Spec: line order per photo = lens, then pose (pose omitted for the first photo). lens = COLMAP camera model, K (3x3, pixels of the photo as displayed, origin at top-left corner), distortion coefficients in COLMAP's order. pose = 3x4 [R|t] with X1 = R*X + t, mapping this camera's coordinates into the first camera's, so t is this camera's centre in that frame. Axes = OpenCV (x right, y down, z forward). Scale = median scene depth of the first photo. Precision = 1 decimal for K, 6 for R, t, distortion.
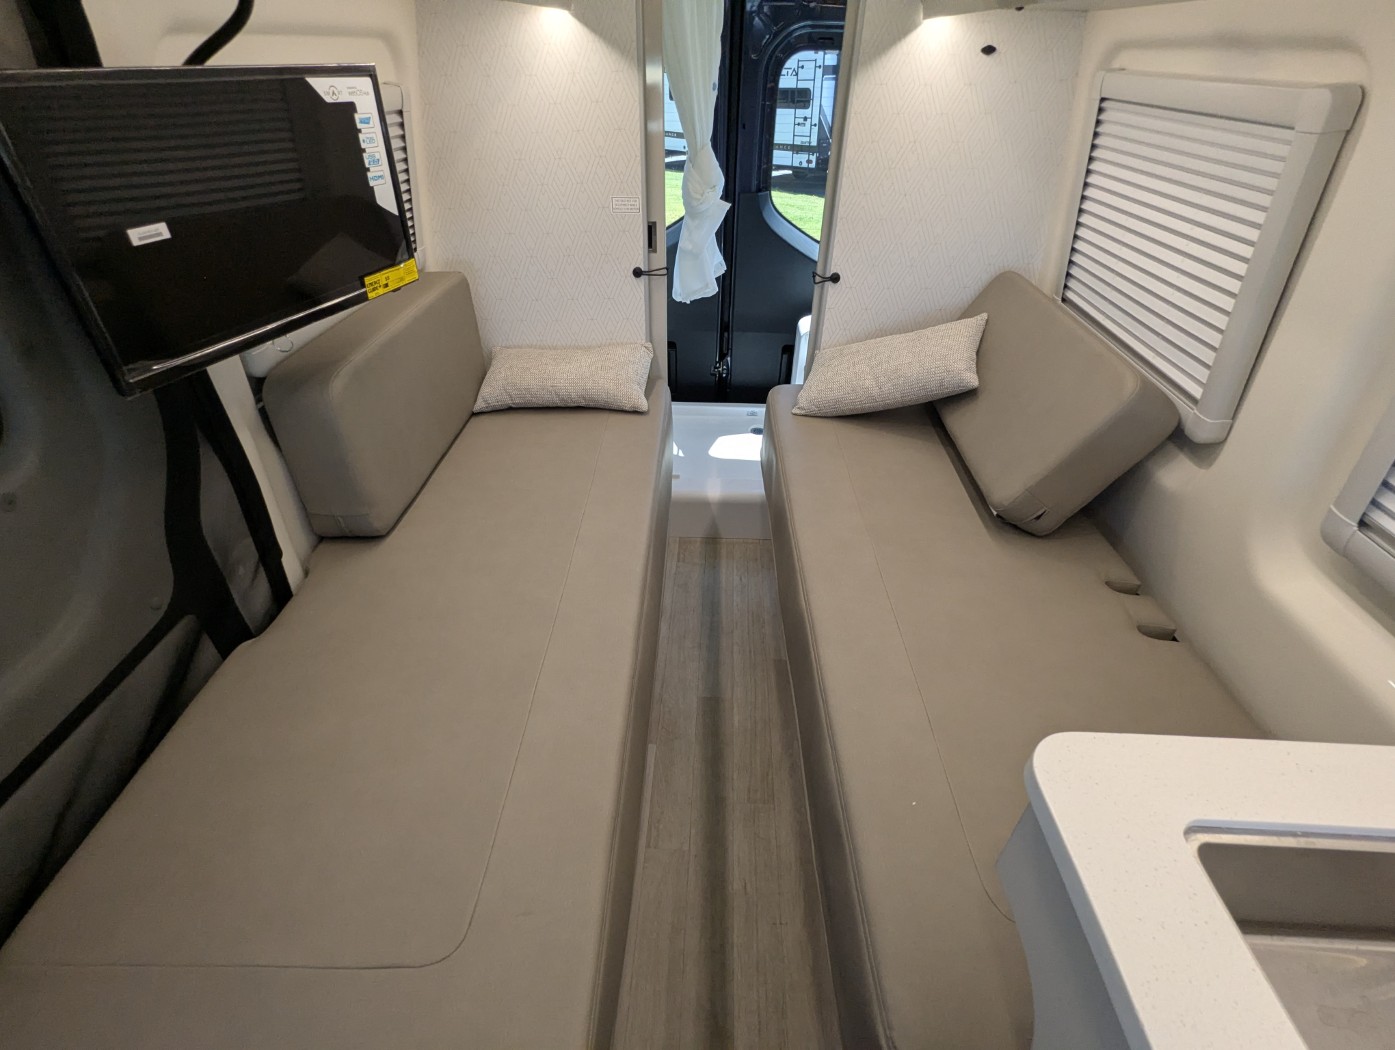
lens RADIAL K [[668.3, 0, 693.3], [0, 668.3, 532.0], [0, 0, 1]] dist [-0.001047, 0.000890]
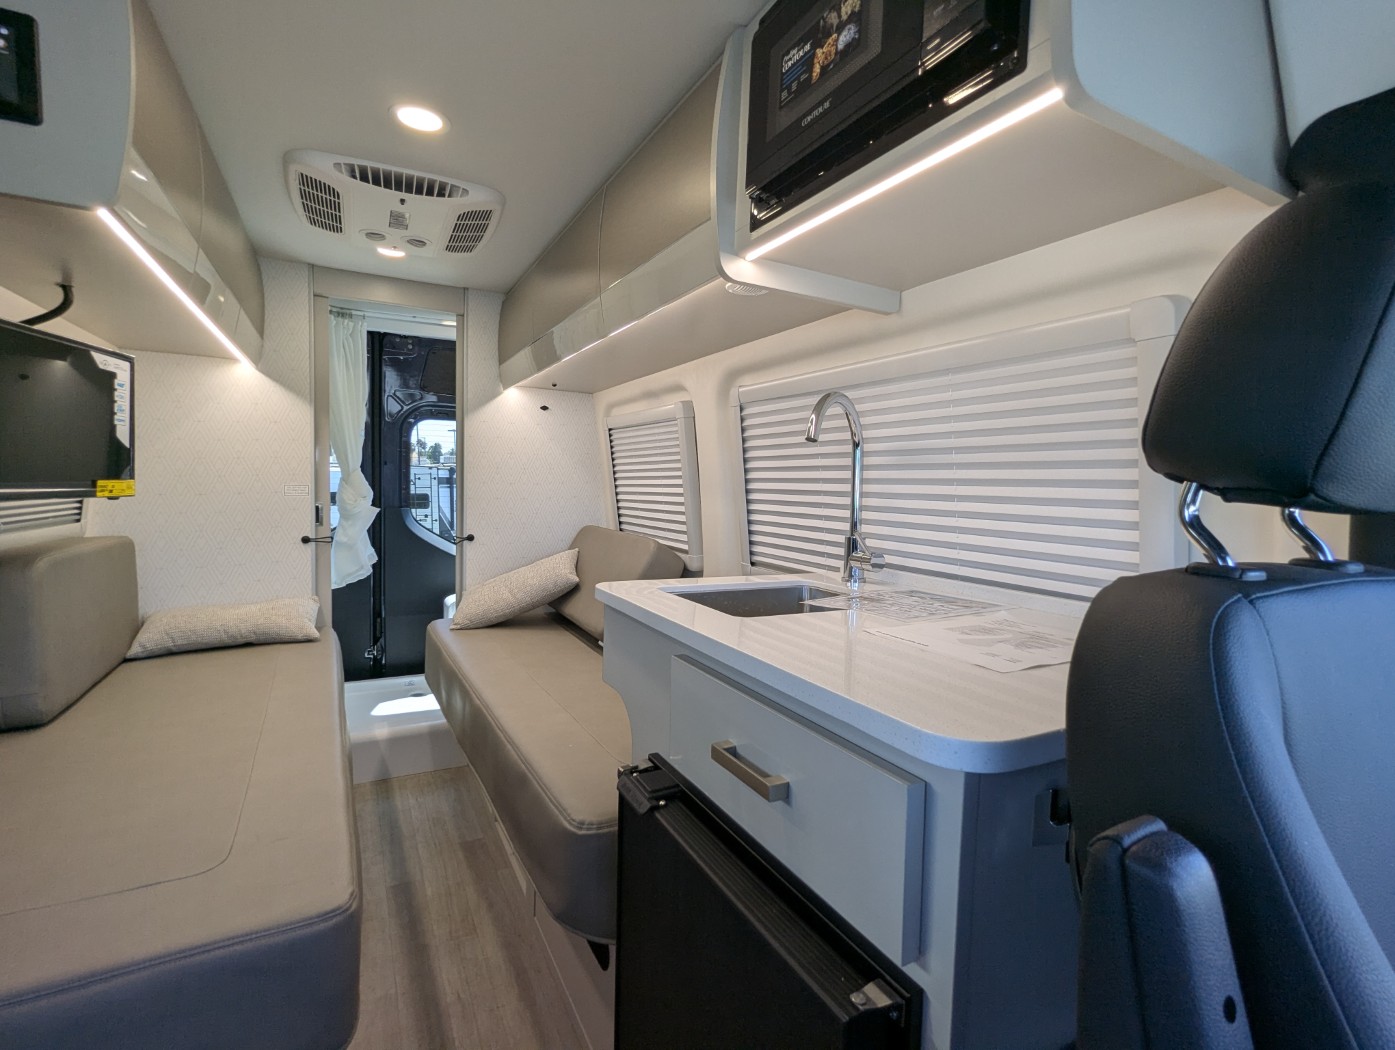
lens RADIAL K [[667.9, 0, 697.8], [0, 667.9, 524.4], [0, 0, 1]] dist [0.000544, 0.000280]
pose [[0.862514, -0.022750, 0.505522, -0.089414], [0.286011, 0.846036, -0.449913, 0.388587], [-0.417454, 0.532641, 0.736224, -0.257014]]
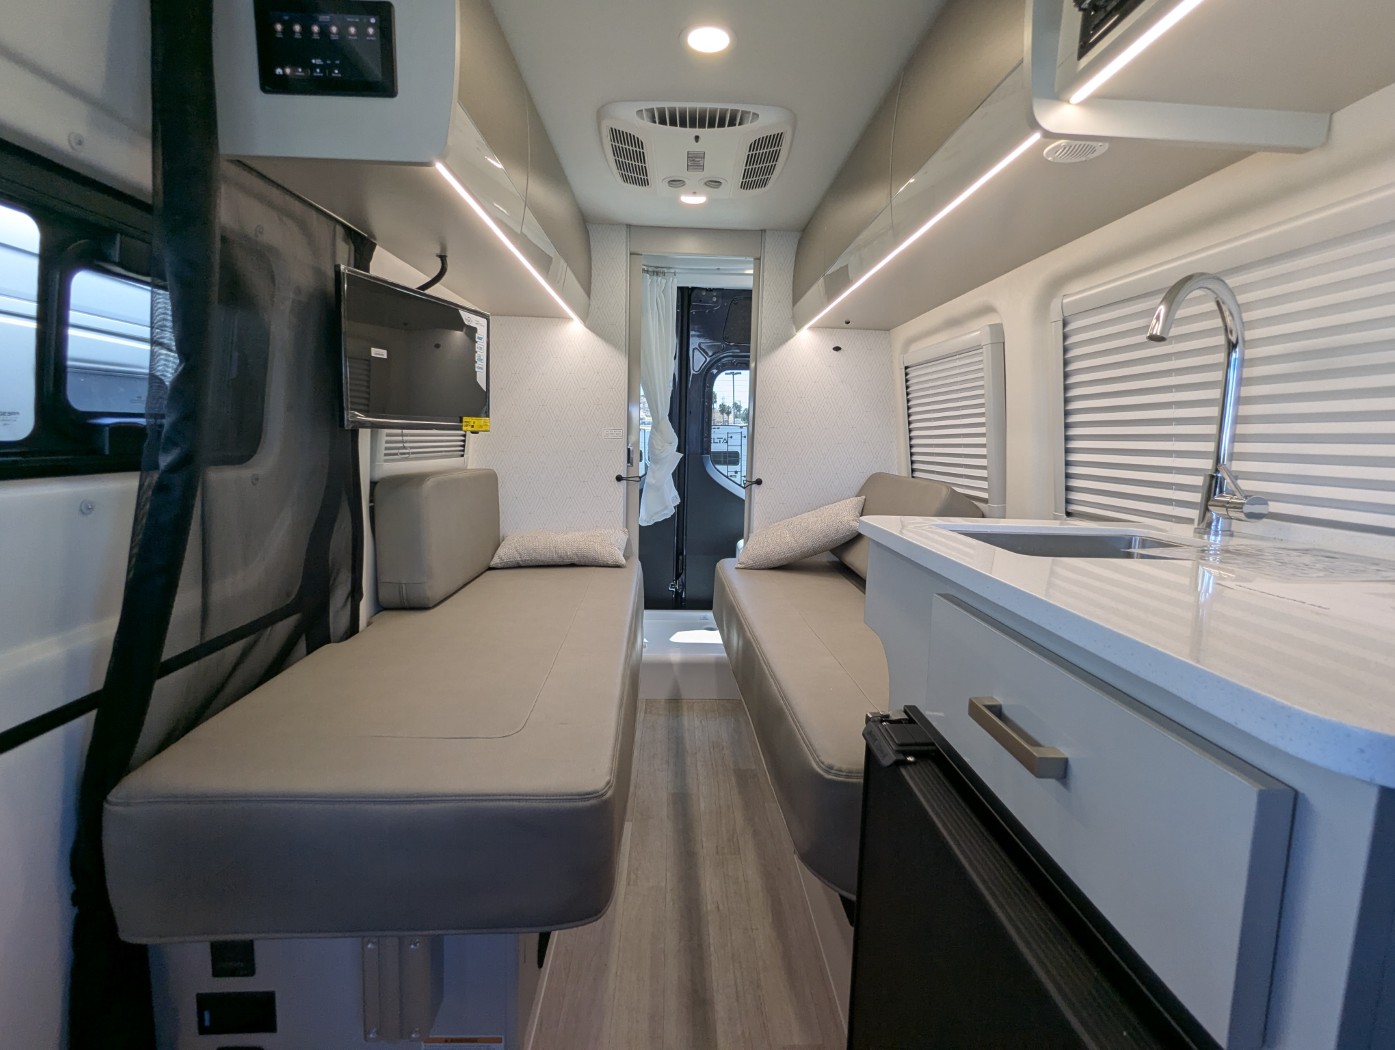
lens RADIAL K [[668.8, 0, 695.4], [0, 668.8, 524.2], [0, 0, 1]] dist [0.002513, 0.000225]
pose [[0.996802, 0.002009, 0.079887, -0.039060], [0.036167, 0.880101, -0.473407, 0.398441], [-0.071259, 0.474782, 0.877214, -0.209828]]
